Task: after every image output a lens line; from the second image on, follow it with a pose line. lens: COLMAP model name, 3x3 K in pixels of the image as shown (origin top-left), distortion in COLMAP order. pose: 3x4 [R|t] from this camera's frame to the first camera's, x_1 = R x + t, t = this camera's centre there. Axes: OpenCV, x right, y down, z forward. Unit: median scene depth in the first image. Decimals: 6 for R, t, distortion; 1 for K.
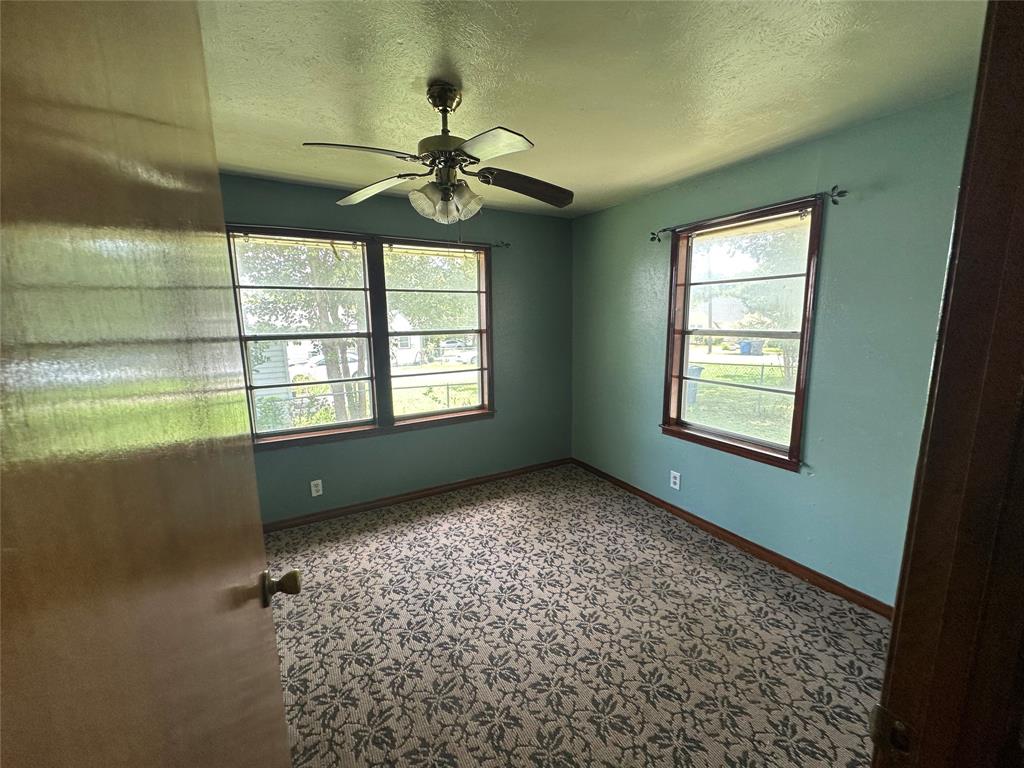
lens RADIAL K [[410.1, 0, 511.8], [0, 410.1, 382.0], [0, 0, 1]] dist [-0.002273, 0.000618]
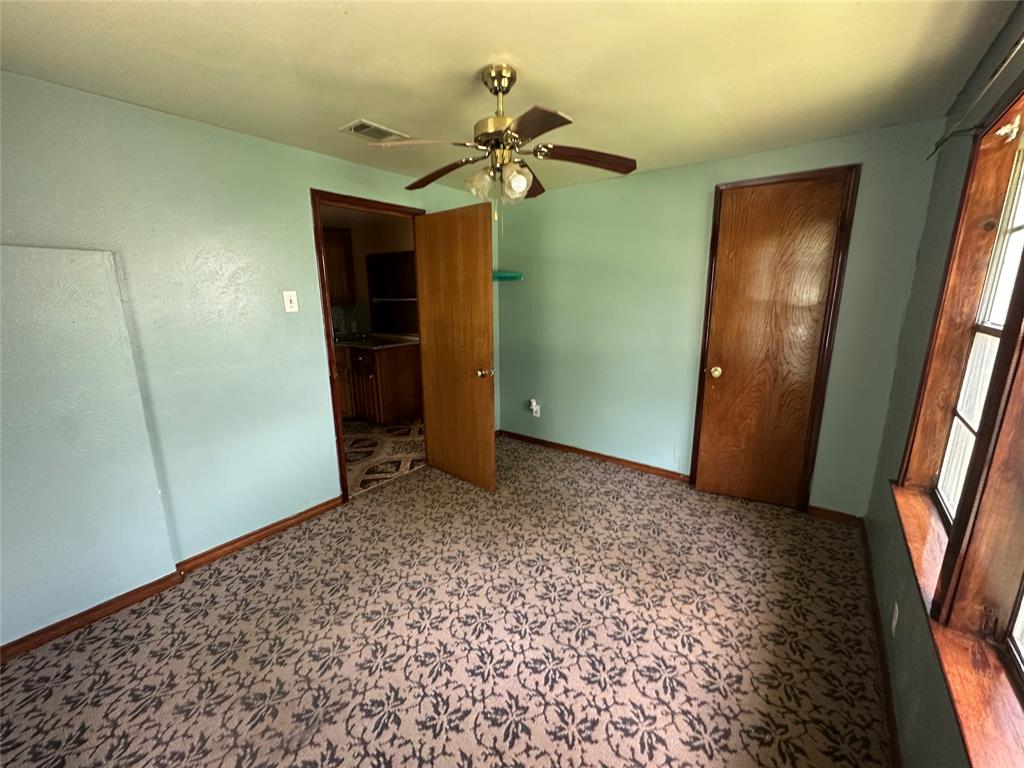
lens RADIAL K [[410.1, 0, 511.5], [0, 410.1, 386.5], [0, 0, 1]] dist [-0.002273, 0.000618]
pose [[-0.922710, 0.108333, -0.369959, 0.192641], [-0.038207, 0.929276, 0.367405, -0.265769], [0.383596, 0.353143, -0.853314, 1.593620]]
